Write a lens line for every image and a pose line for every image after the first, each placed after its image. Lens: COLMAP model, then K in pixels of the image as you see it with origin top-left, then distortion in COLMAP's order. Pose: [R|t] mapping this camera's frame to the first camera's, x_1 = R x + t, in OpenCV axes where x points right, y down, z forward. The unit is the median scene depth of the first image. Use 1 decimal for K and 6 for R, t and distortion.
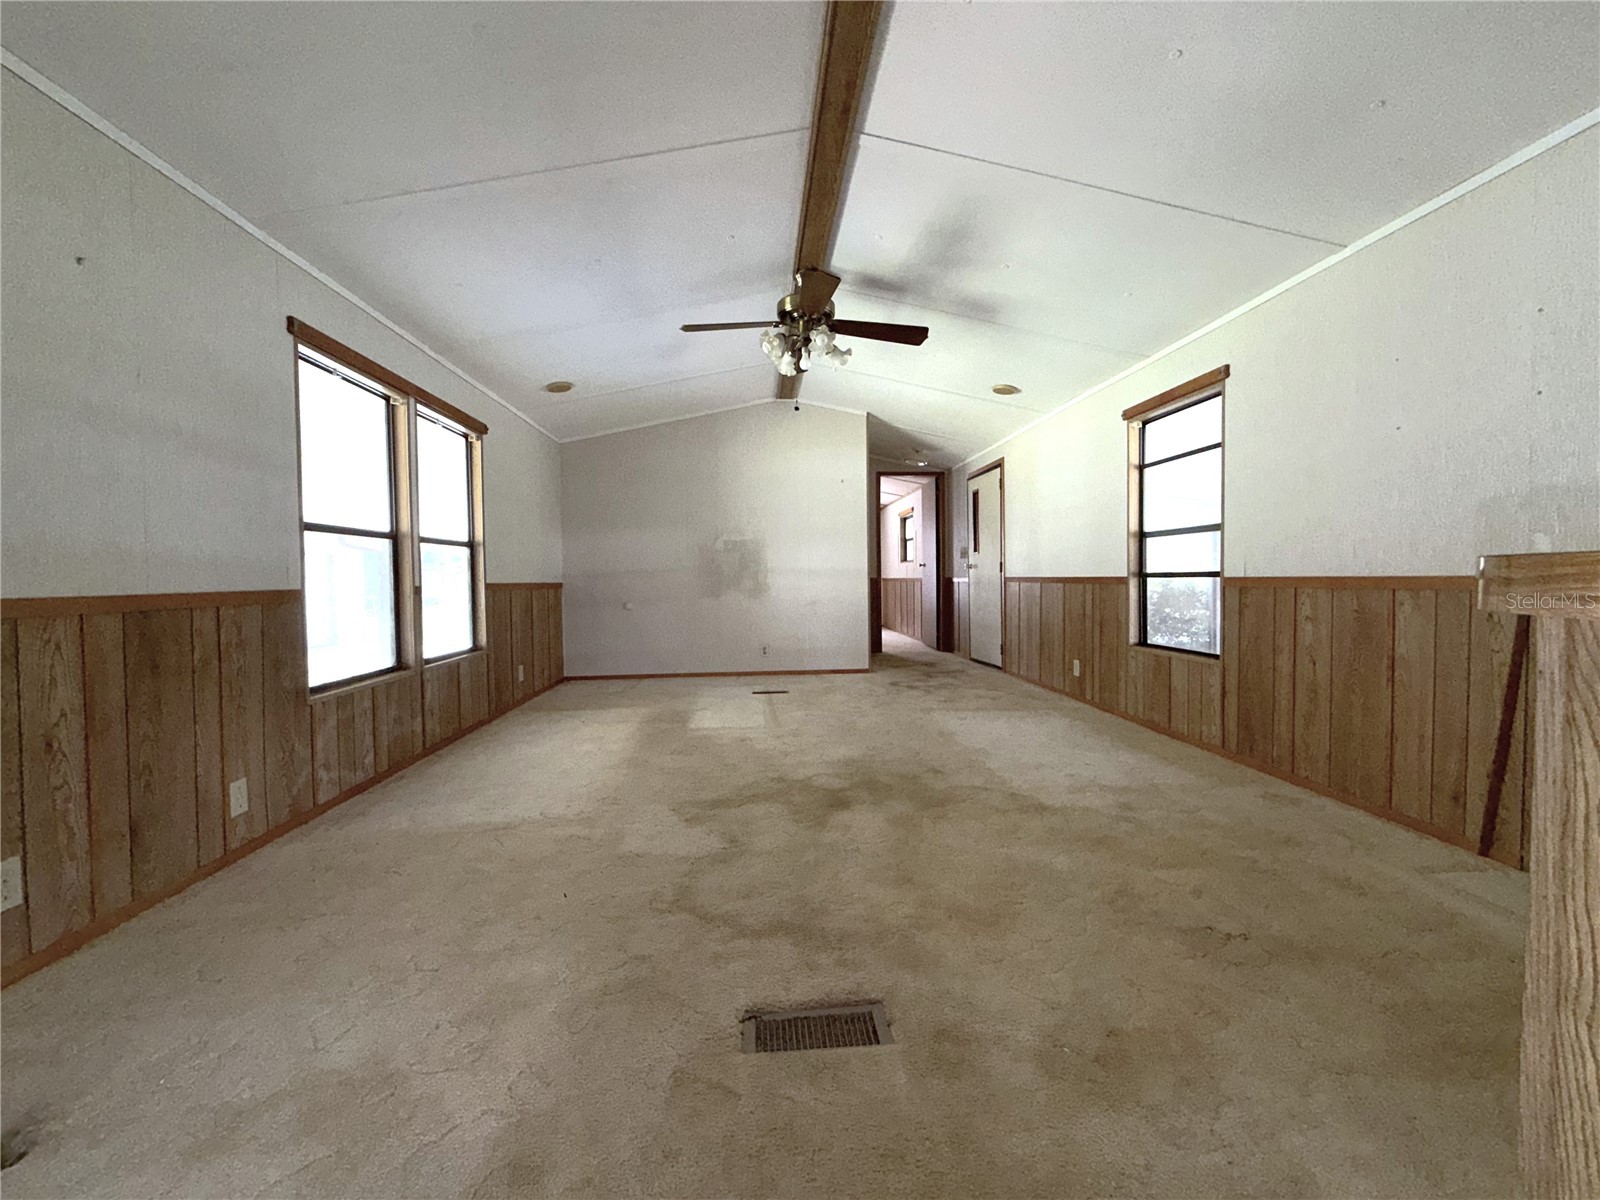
lens RADIAL K [[640.3, 0, 796.6], [0, 640.3, 598.5], [0, 0, 1]] dist [-0.000009, -0.000066]
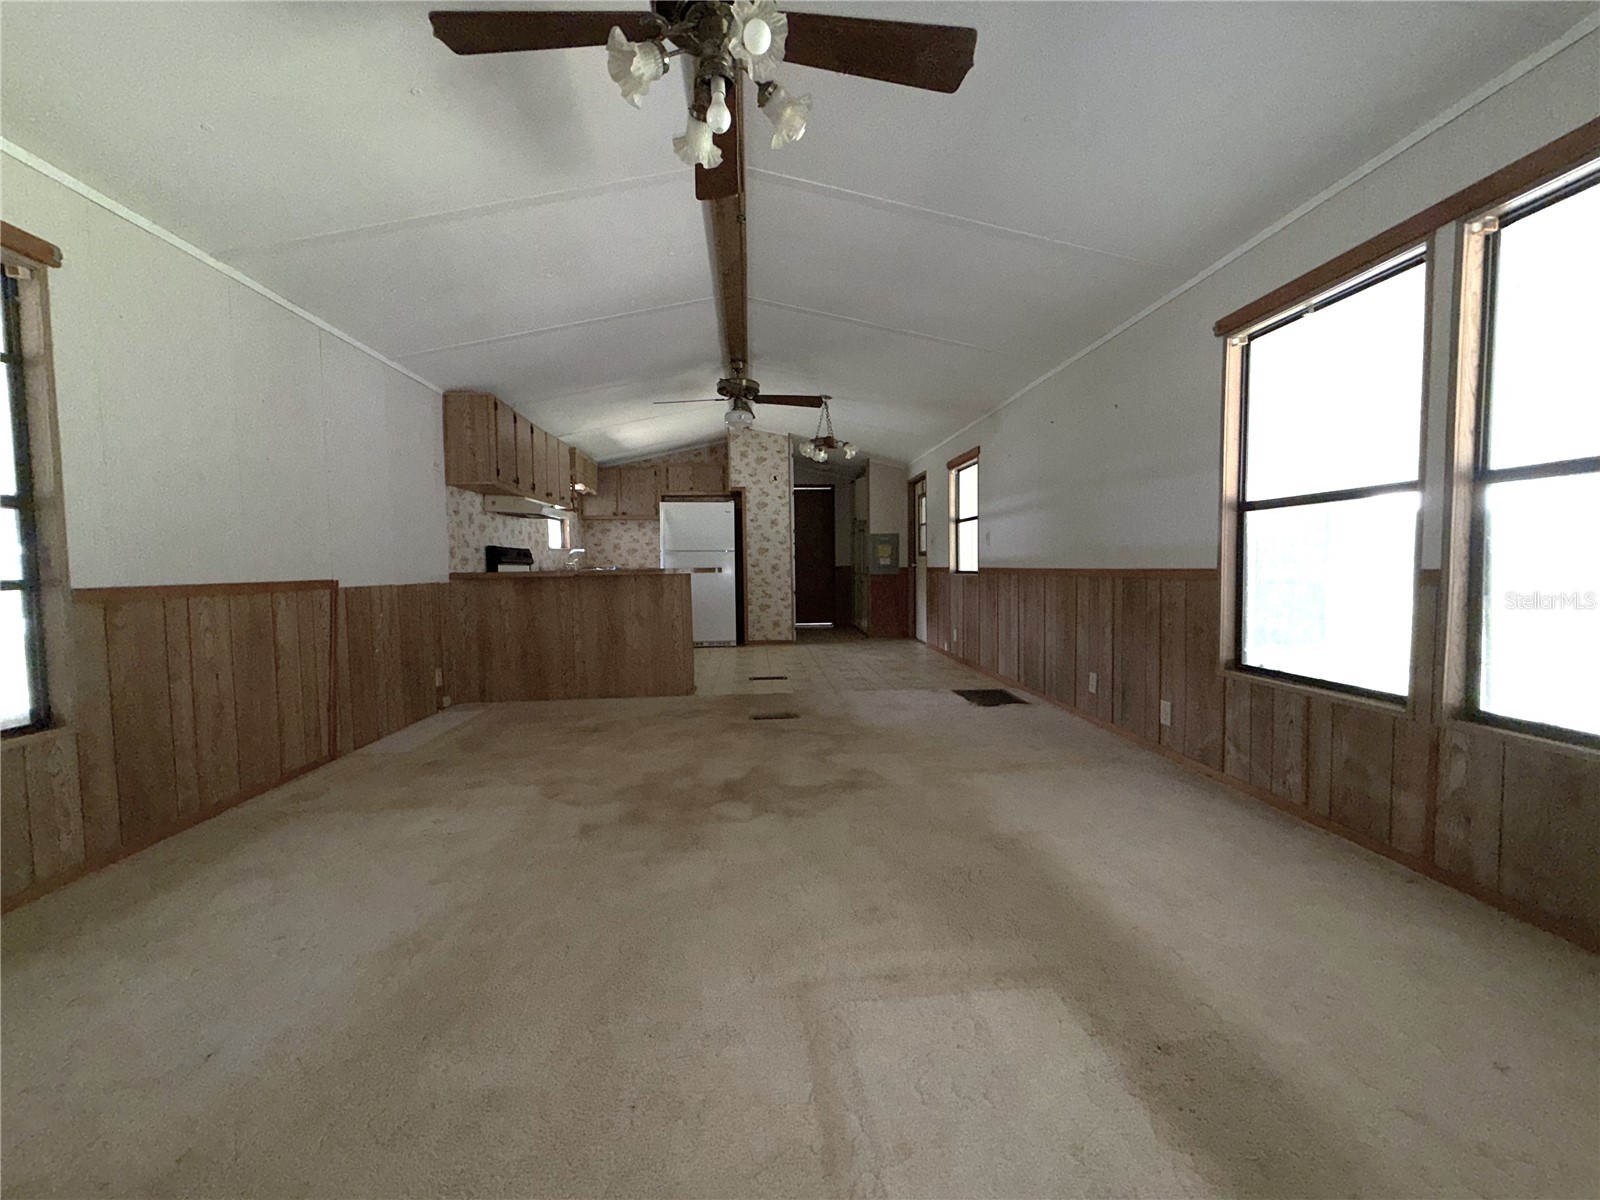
lens RADIAL K [[640.3, 0, 796.6], [0, 640.3, 598.5], [0, 0, 1]] dist [-0.000009, -0.000066]
pose [[-0.999656, 0.026150, 0.001821, -0.046185], [0.026211, 0.996352, 0.081208, -0.066677], [0.000310, 0.081227, -0.996696, 1.958447]]
